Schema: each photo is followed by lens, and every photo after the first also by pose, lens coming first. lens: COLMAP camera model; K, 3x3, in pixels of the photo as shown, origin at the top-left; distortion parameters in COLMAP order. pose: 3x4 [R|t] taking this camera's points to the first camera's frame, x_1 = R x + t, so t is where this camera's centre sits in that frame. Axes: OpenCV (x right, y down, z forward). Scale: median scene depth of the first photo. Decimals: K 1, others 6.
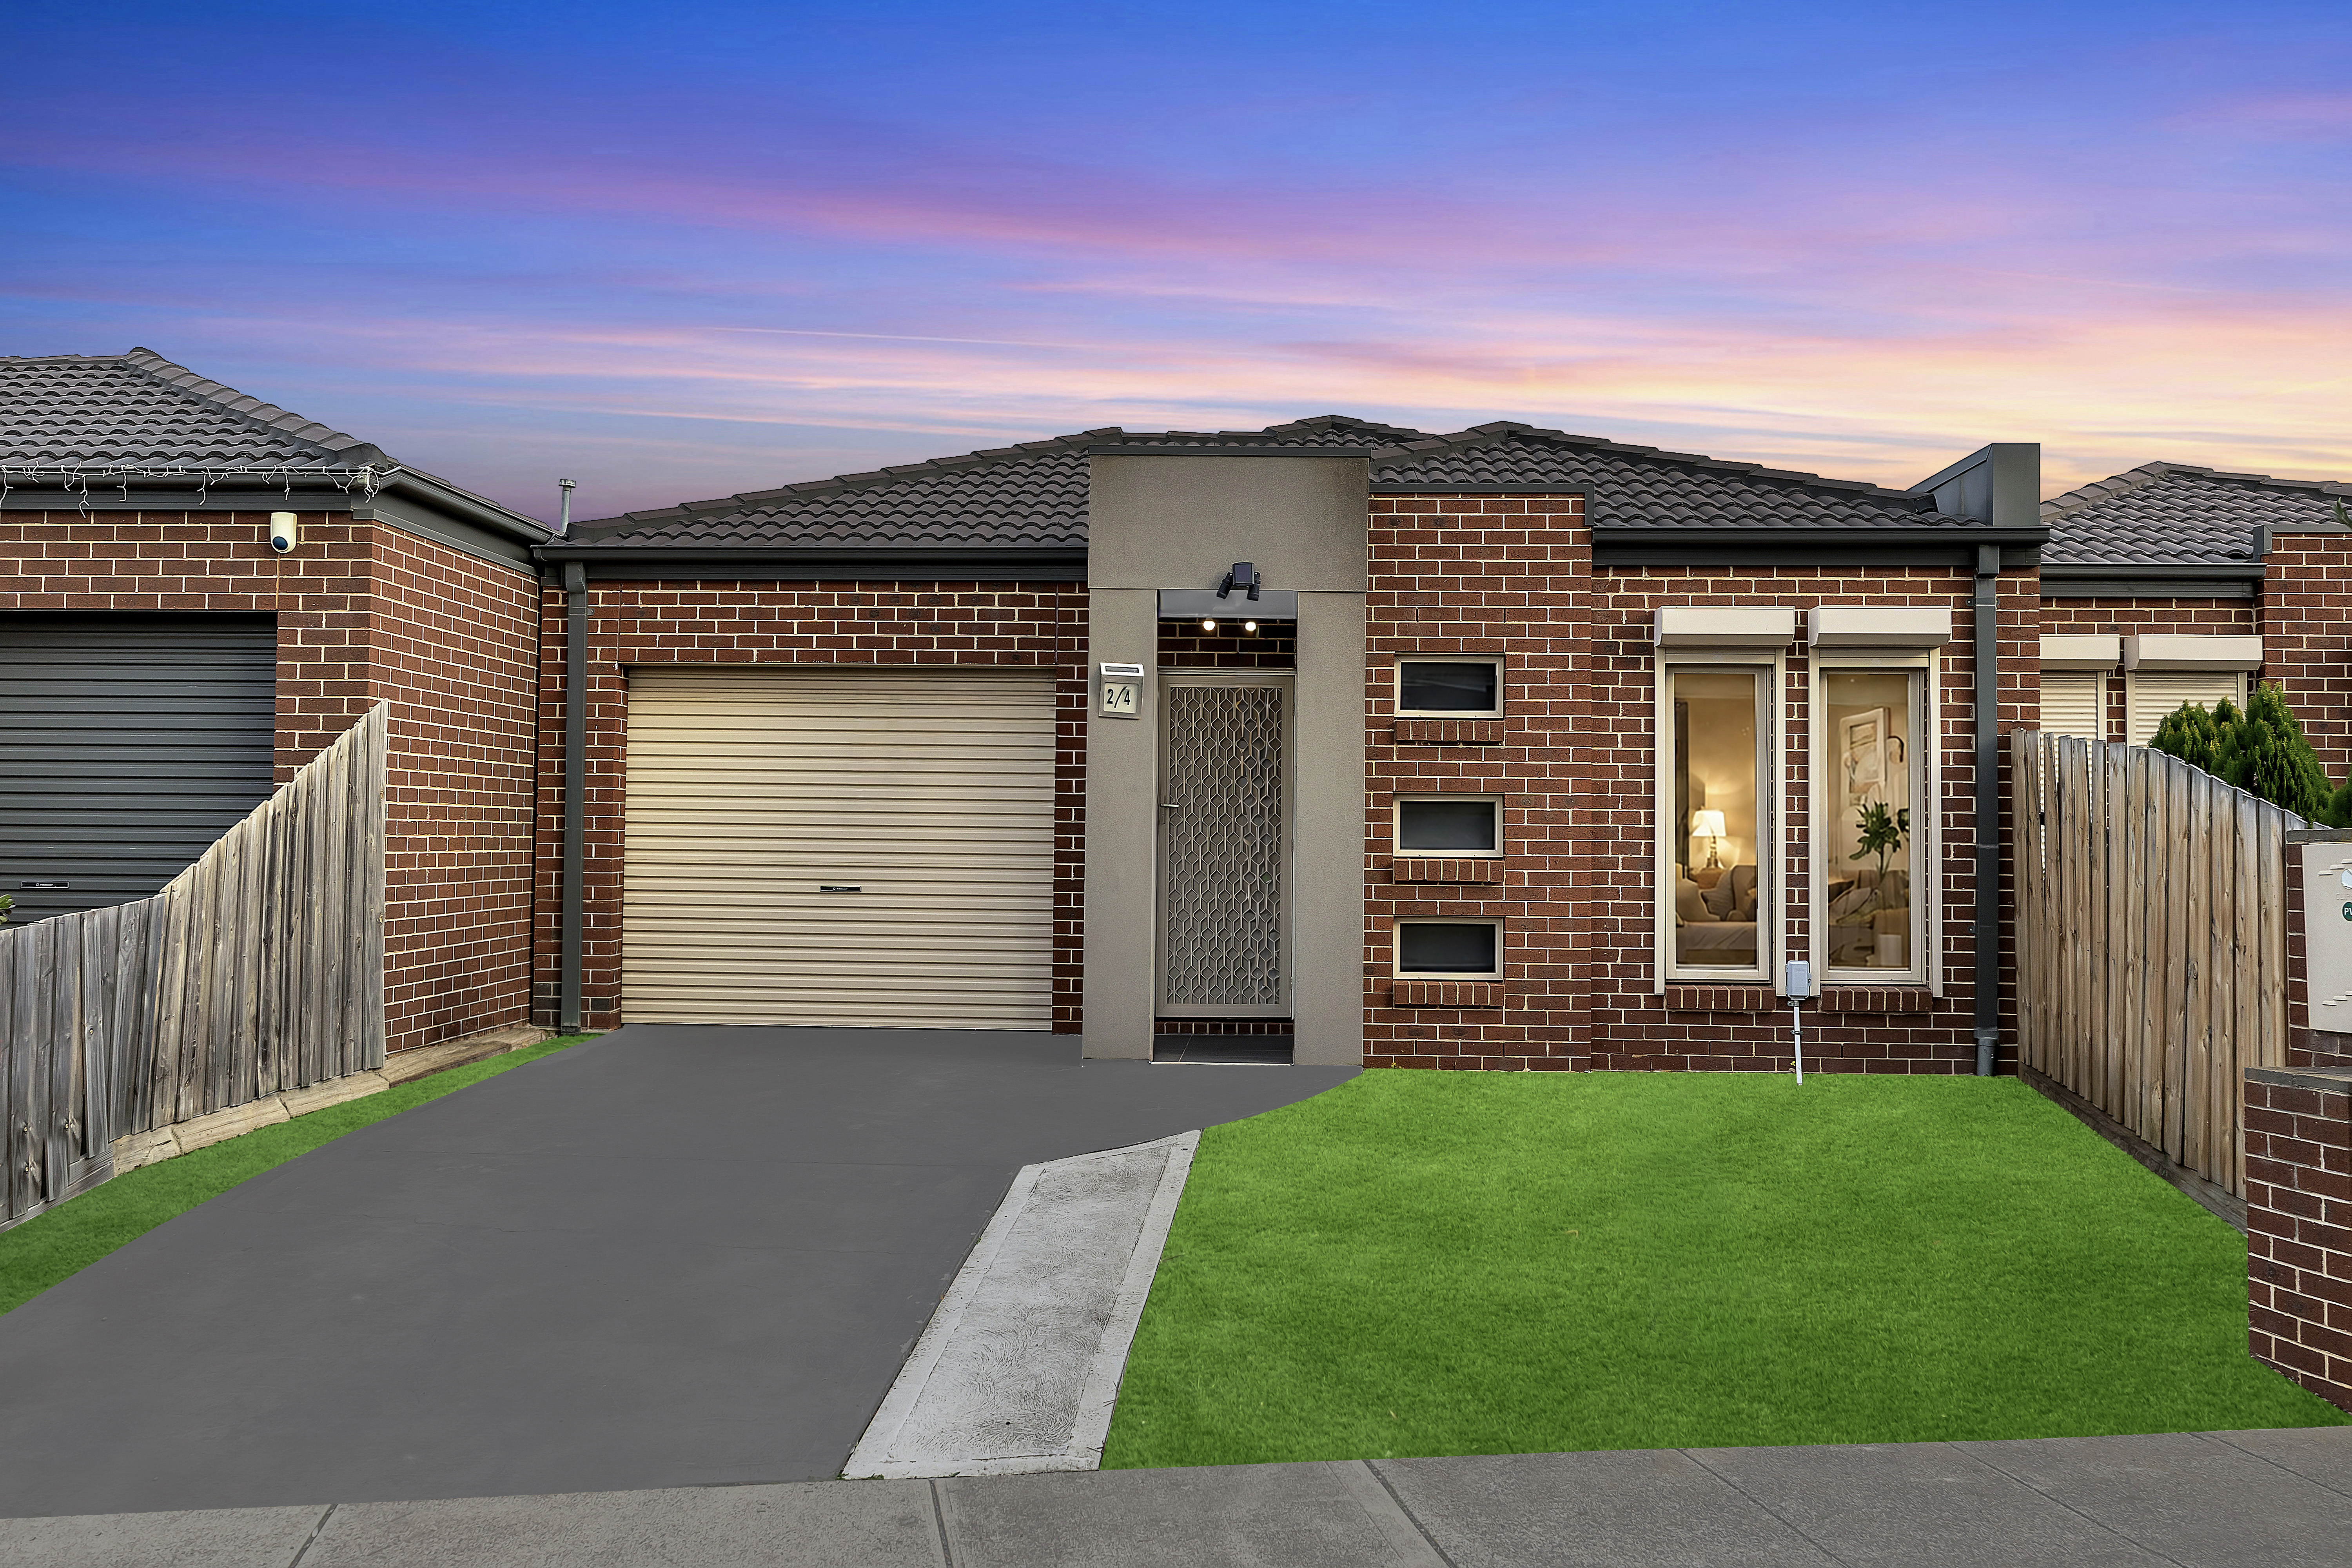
lens RADIAL K [[1950.1, 0, 1176.0], [0, 1950.1, 784.0], [0, 0, 1]] dist [0.000806, -0.002445]
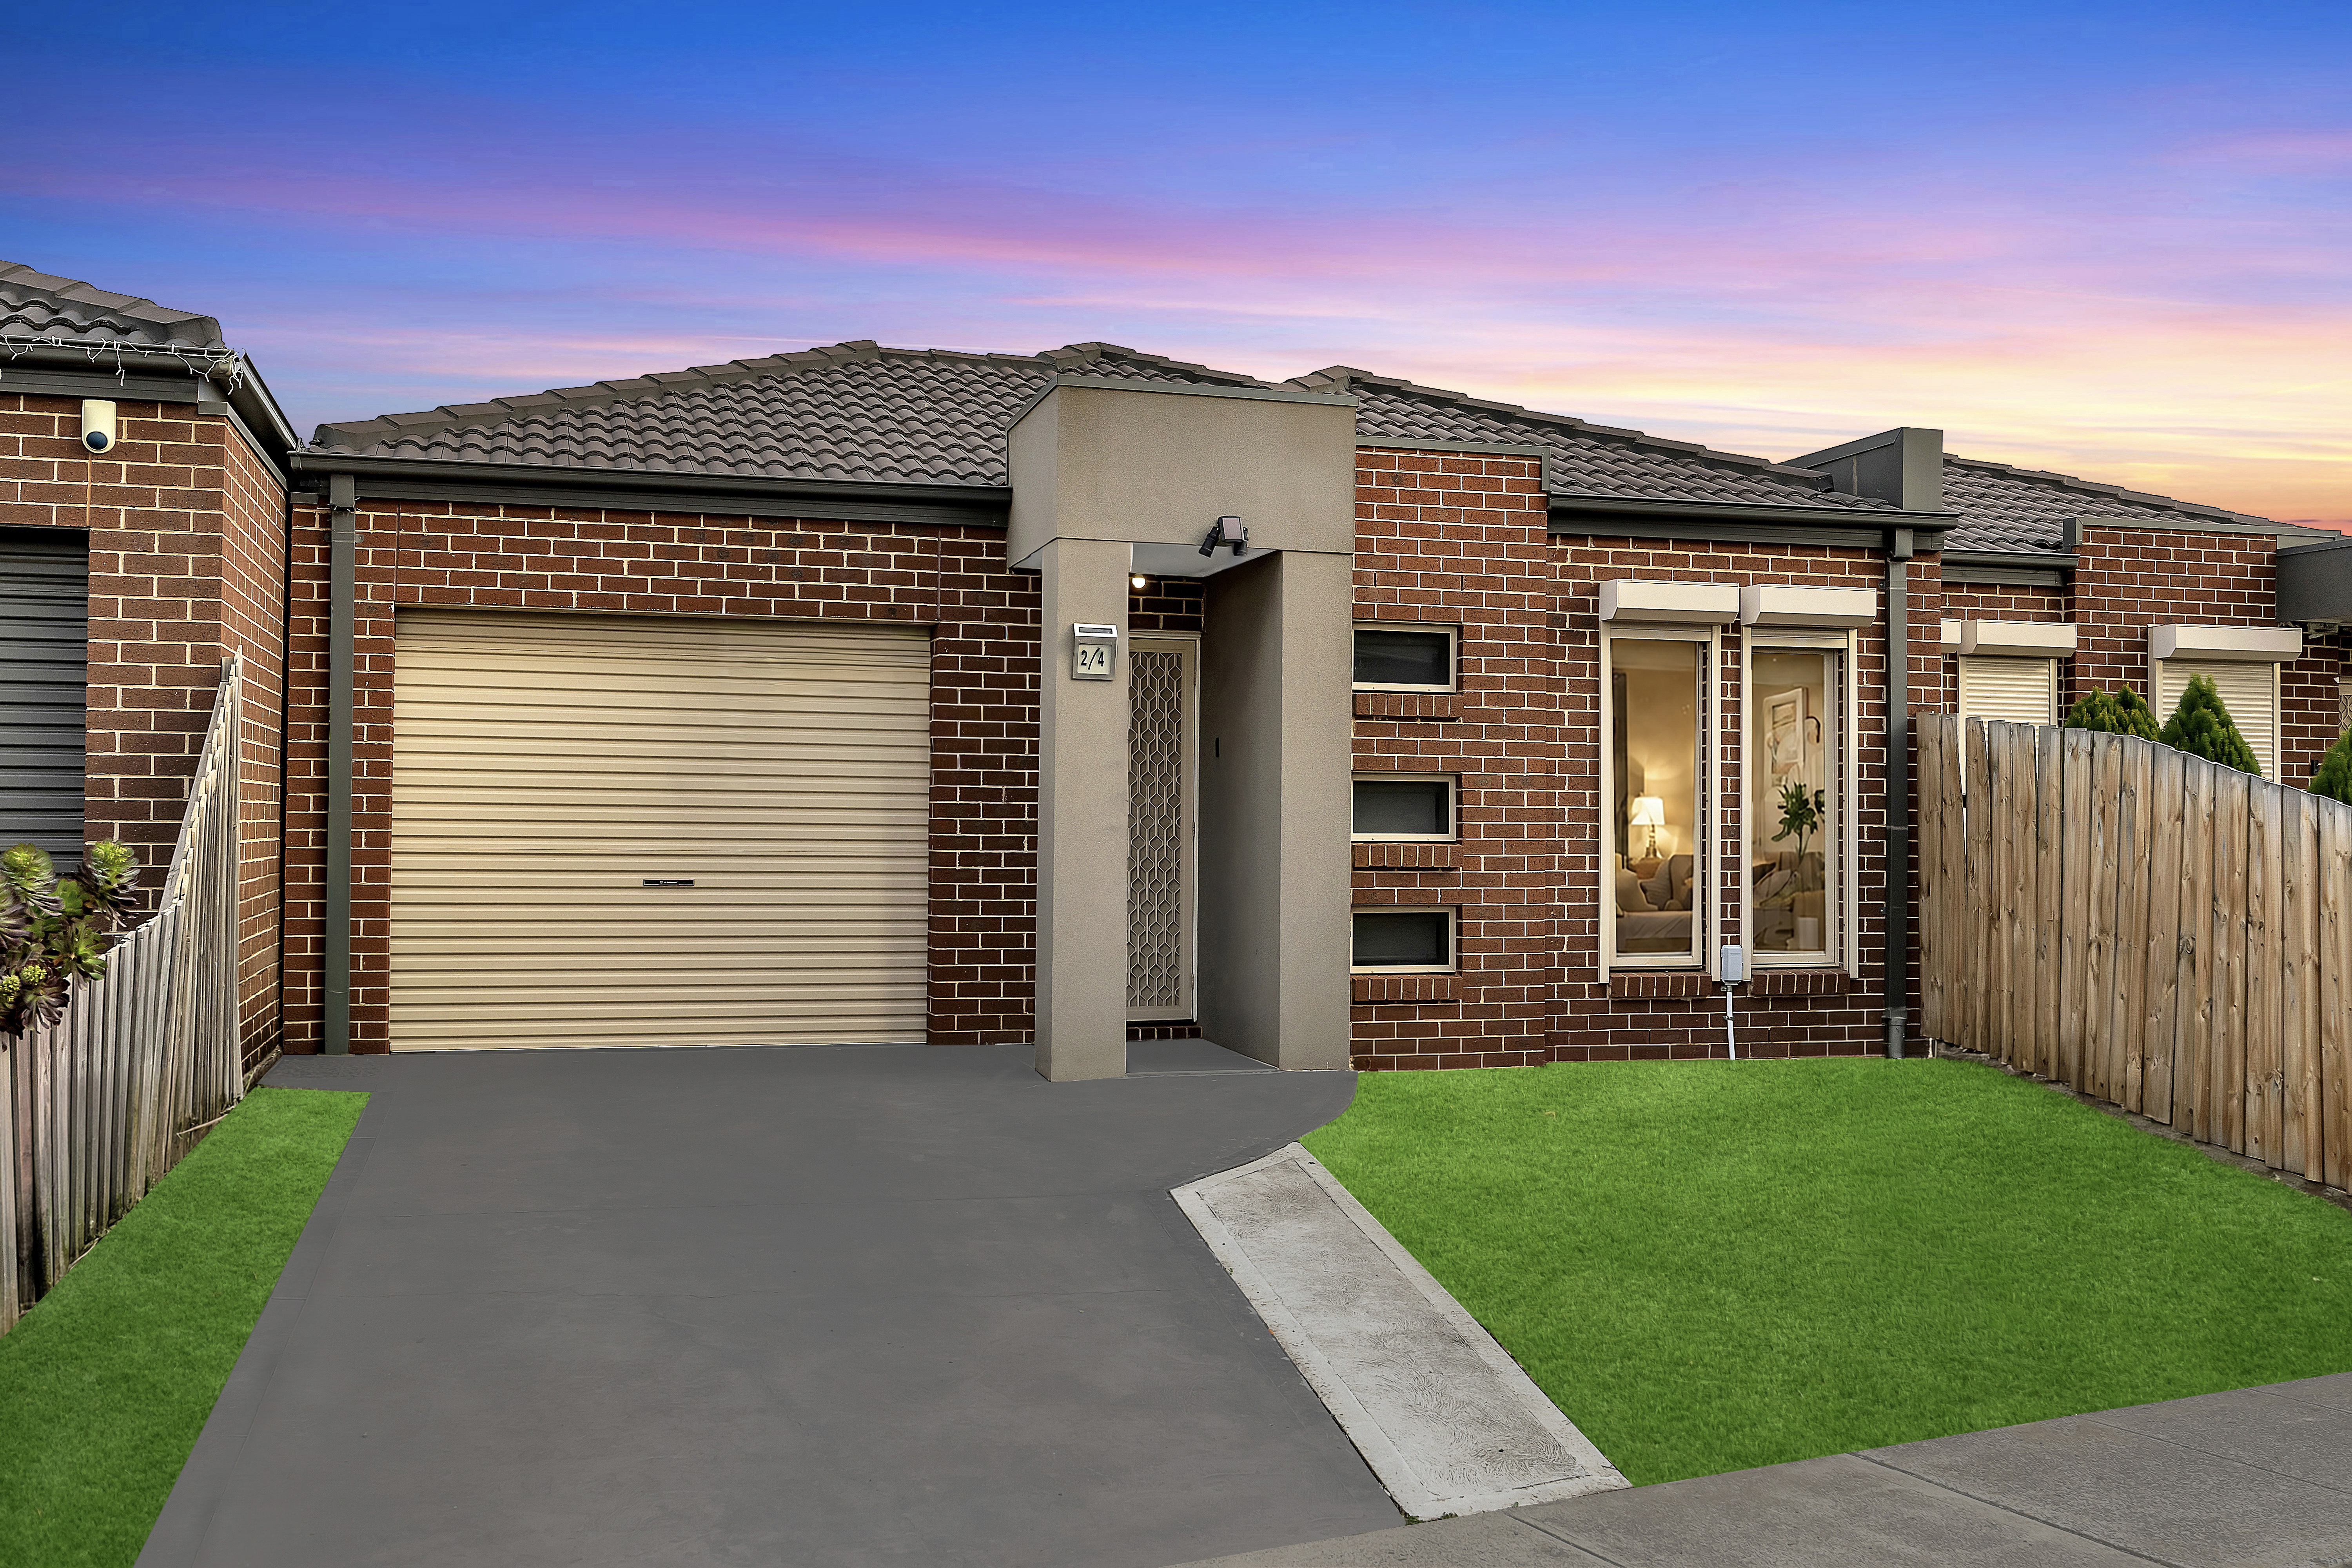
lens RADIAL K [[2268.8, 0, 1176.0], [0, 2268.8, 784.0], [0, 0, 1]] dist [0.000686, 0.006364]
pose [[0.944897, 0.003278, 0.327350, -0.317079], [-0.008042, 0.999881, 0.013200, -0.003175], [-0.327268, -0.015105, 0.944811, 0.014303]]
